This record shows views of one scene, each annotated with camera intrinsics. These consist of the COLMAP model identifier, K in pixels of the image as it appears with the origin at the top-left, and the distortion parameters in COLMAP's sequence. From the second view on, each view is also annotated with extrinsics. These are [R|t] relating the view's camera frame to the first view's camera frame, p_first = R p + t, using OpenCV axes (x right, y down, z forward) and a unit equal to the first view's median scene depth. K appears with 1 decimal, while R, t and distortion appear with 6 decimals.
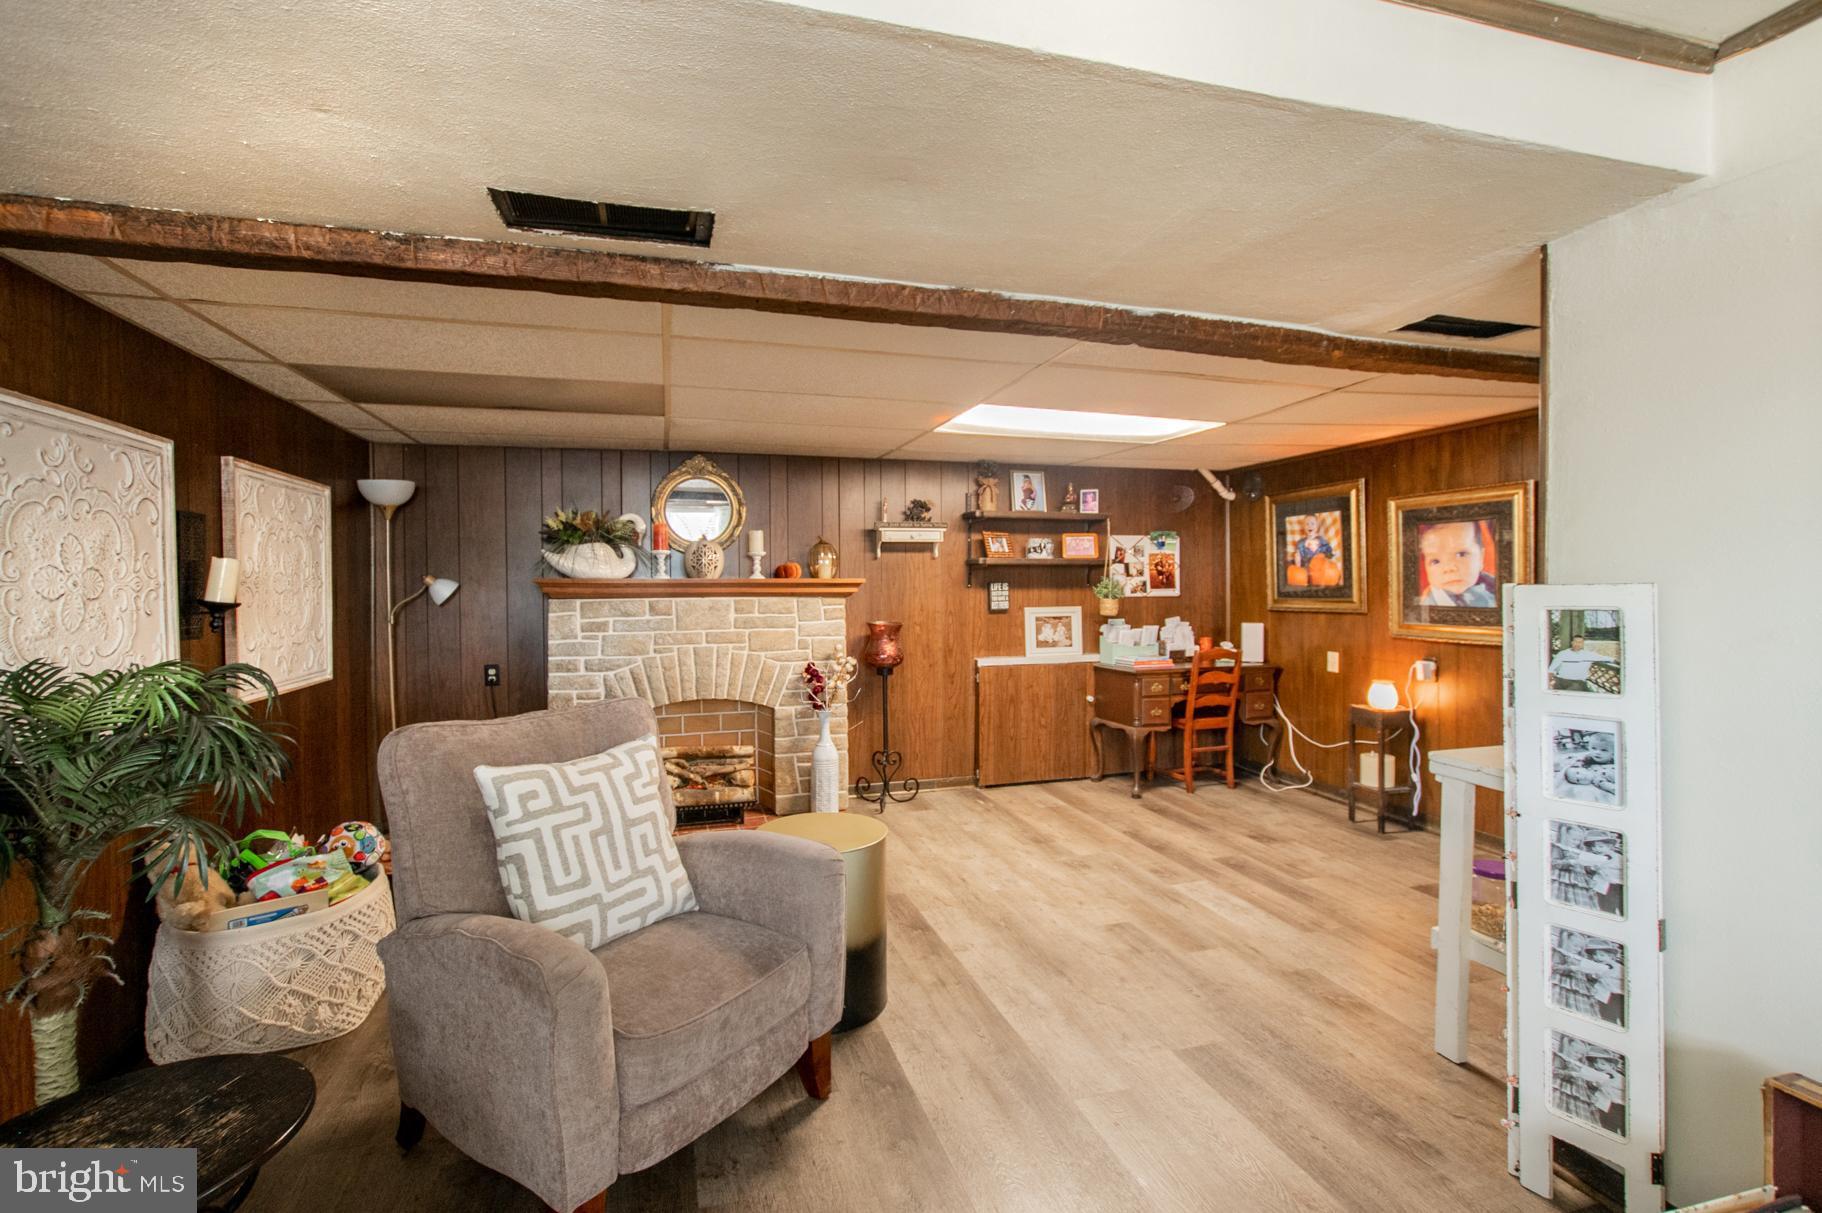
lens RADIAL K [[809.9, 0, 893.8], [0, 809.9, 595.5], [0, 0, 1]] dist [-0.010187, 0.000692]
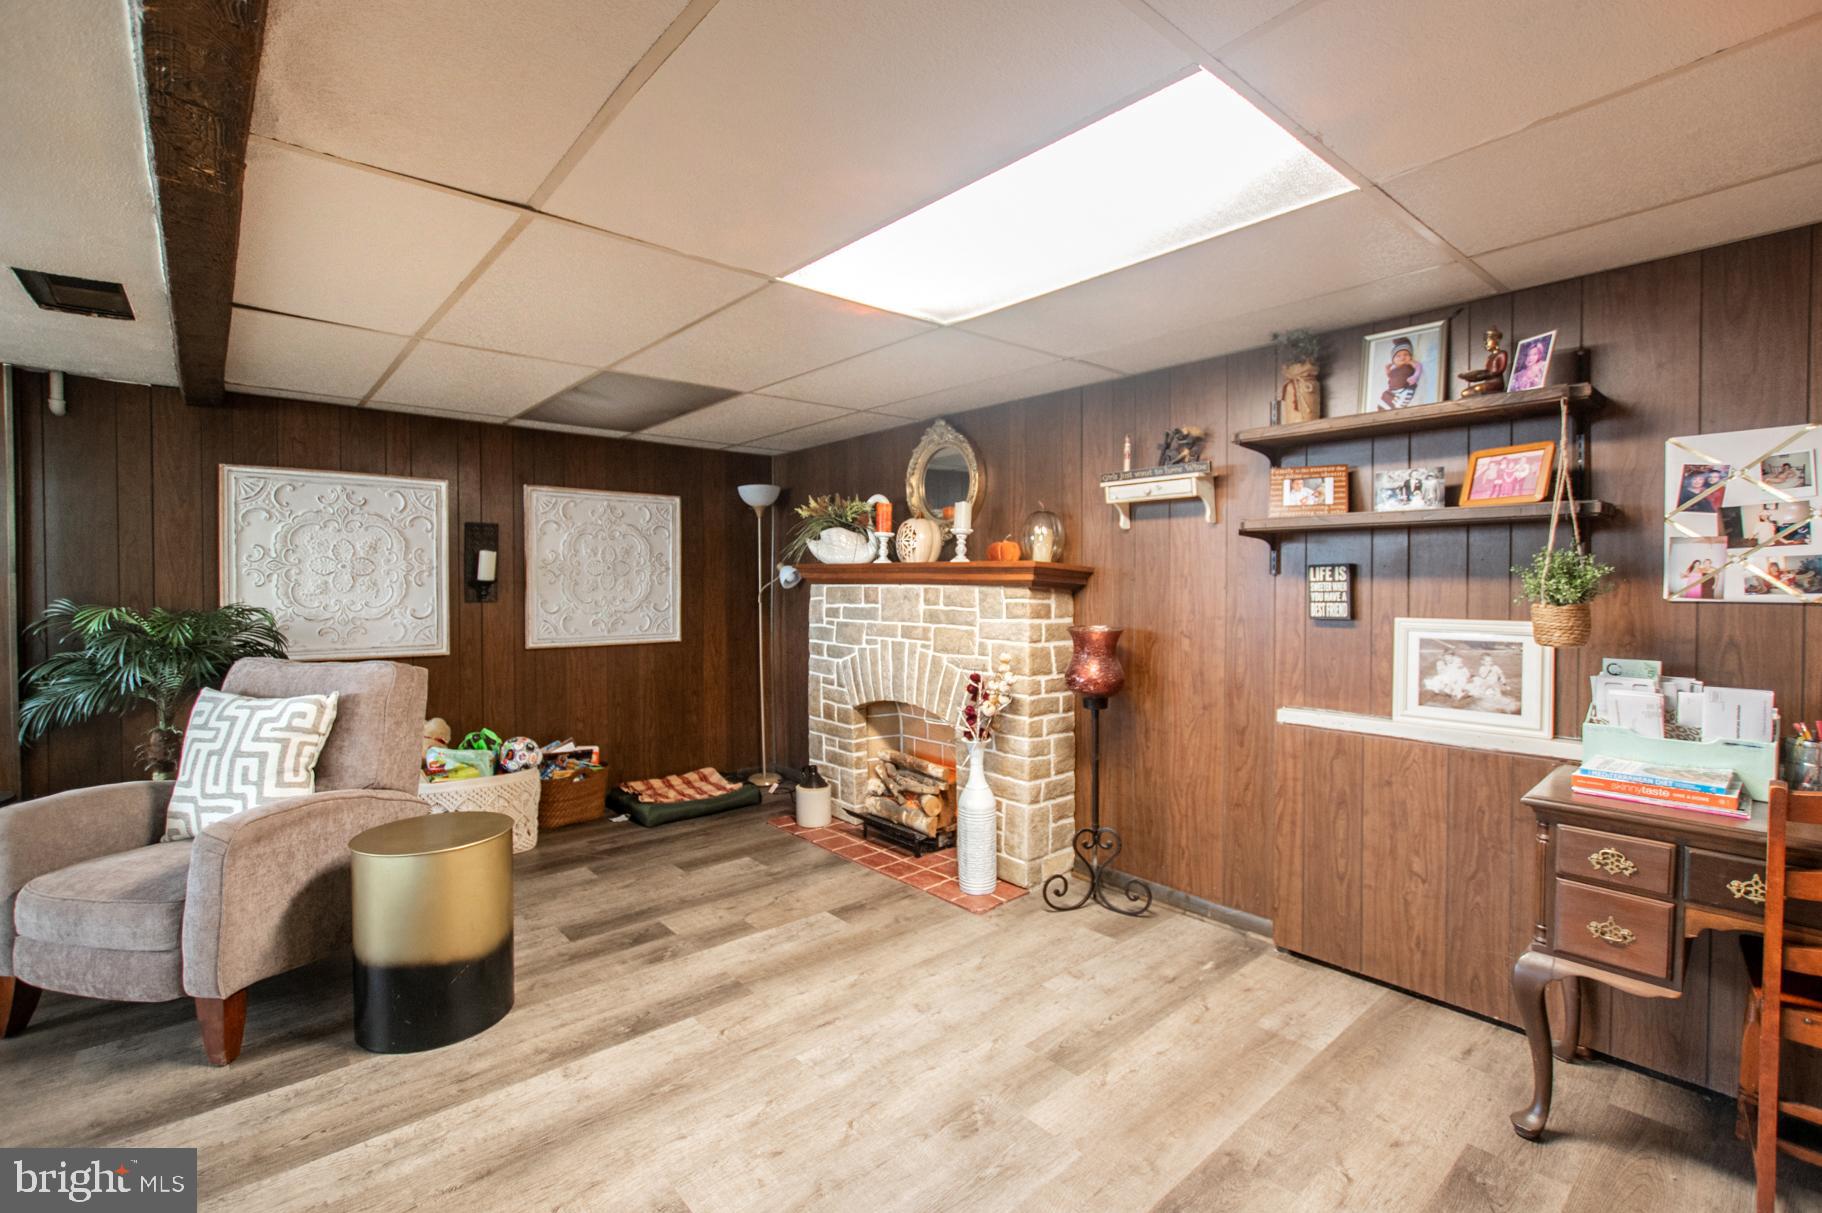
lens RADIAL K [[809.9, 0, 902.5], [0, 809.9, 597.9], [0, 0, 1]] dist [-0.010187, 0.000692]
pose [[0.424389, 0.026314, -0.905097, 0.526204], [-0.017883, 0.999626, 0.020678, -0.001308], [0.905303, 0.007410, 0.424701, 0.599987]]
